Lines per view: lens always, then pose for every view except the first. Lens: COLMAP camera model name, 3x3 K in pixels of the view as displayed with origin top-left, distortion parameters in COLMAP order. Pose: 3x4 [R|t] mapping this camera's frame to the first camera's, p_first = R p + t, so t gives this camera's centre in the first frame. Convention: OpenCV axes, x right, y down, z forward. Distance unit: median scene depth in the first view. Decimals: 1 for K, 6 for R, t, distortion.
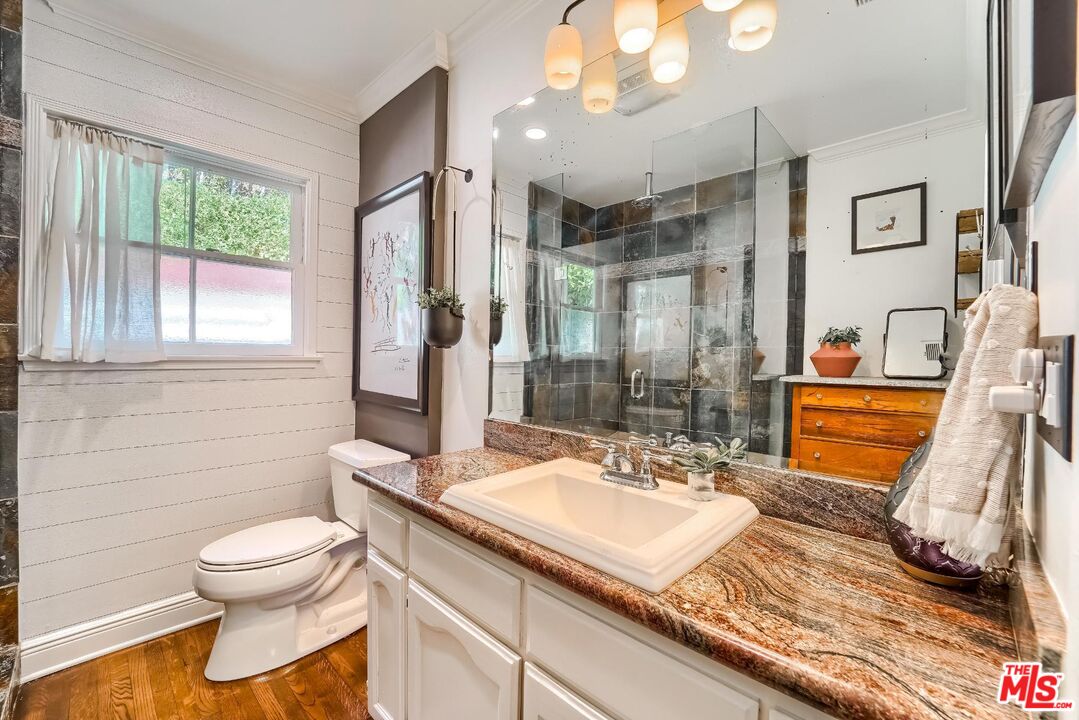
lens RADIAL K [[442.6, 0, 541.2], [0, 442.6, 354.6], [0, 0, 1]] dist [-0.025447, 0.002688]
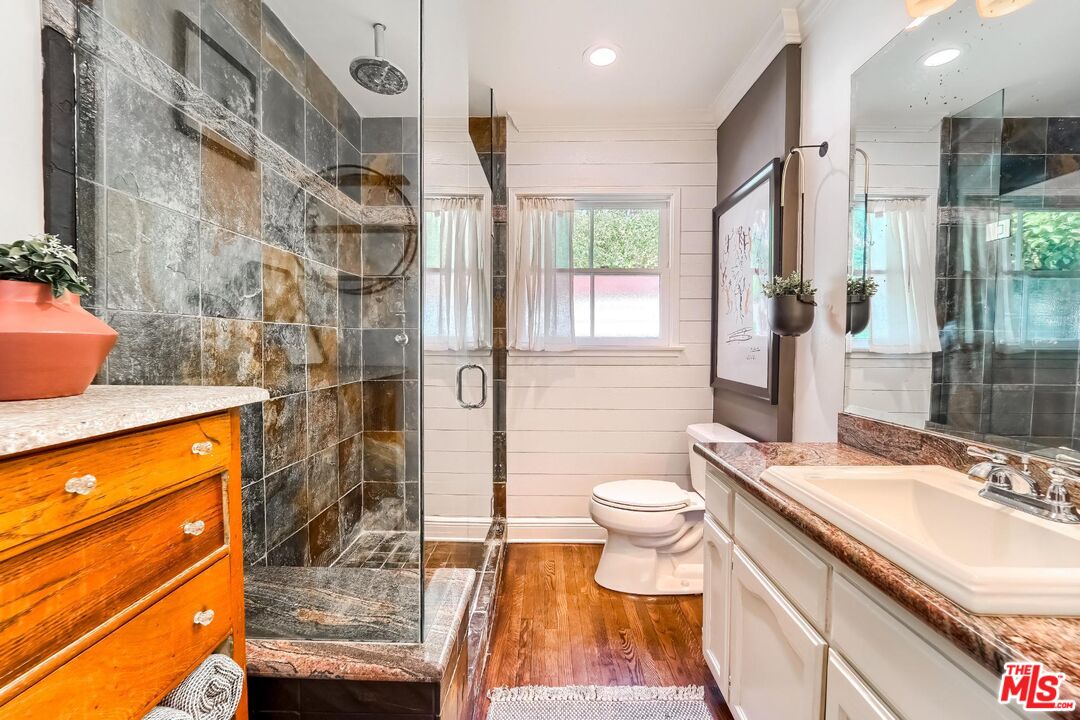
lens RADIAL K [[448.2, 0, 541.9], [0, 448.2, 349.4], [0, 0, 1]] dist [-0.014553, 0.000839]
pose [[0.683421, -0.004034, -0.730013, 0.122177], [0.006955, 0.999975, 0.000985, 0.008956], [0.729991, -0.005750, 0.683433, -0.077626]]
